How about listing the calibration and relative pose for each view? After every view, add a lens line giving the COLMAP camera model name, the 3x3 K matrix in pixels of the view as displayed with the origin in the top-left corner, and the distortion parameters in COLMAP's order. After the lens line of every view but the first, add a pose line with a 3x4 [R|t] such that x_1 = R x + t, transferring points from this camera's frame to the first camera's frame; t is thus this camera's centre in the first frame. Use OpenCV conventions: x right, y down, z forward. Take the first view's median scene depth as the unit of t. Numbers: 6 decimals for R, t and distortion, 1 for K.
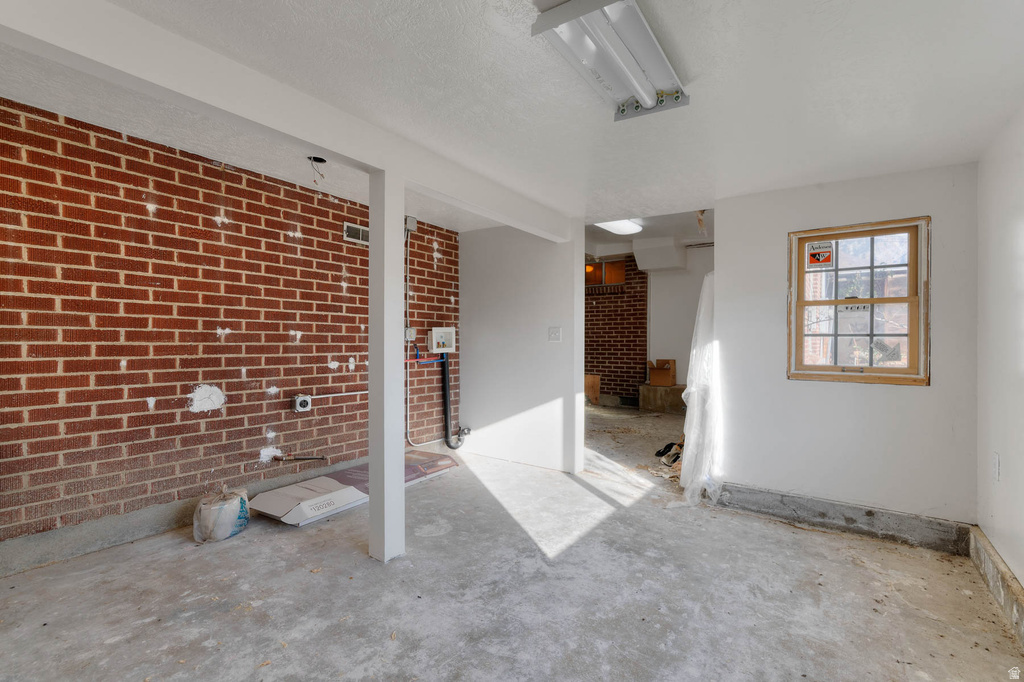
lens RADIAL K [[447.9, 0, 520.3], [0, 447.9, 342.0], [0, 0, 1]] dist [-0.002033, 0.000352]
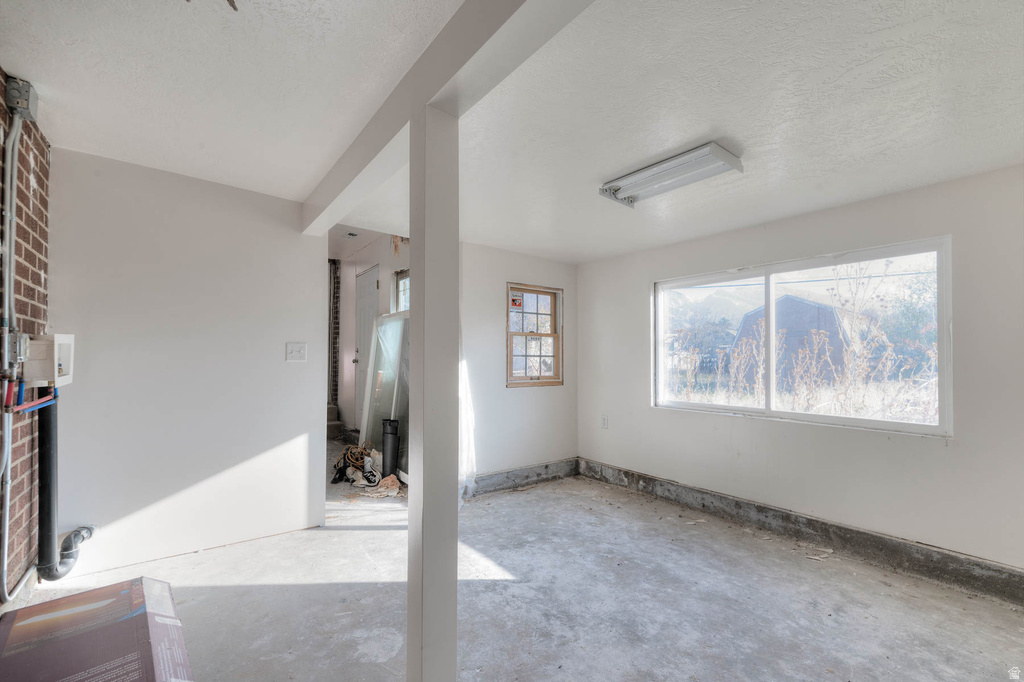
lens RADIAL K [[447.9, 0, 520.3], [0, 447.9, 346.5], [0, 0, 1]] dist [-0.002033, 0.000352]
pose [[0.301050, 0.020457, 0.953389, -0.784783], [-0.001464, 0.999779, -0.020990, -0.016050], [-0.953607, 0.004923, 0.301014, 0.594321]]
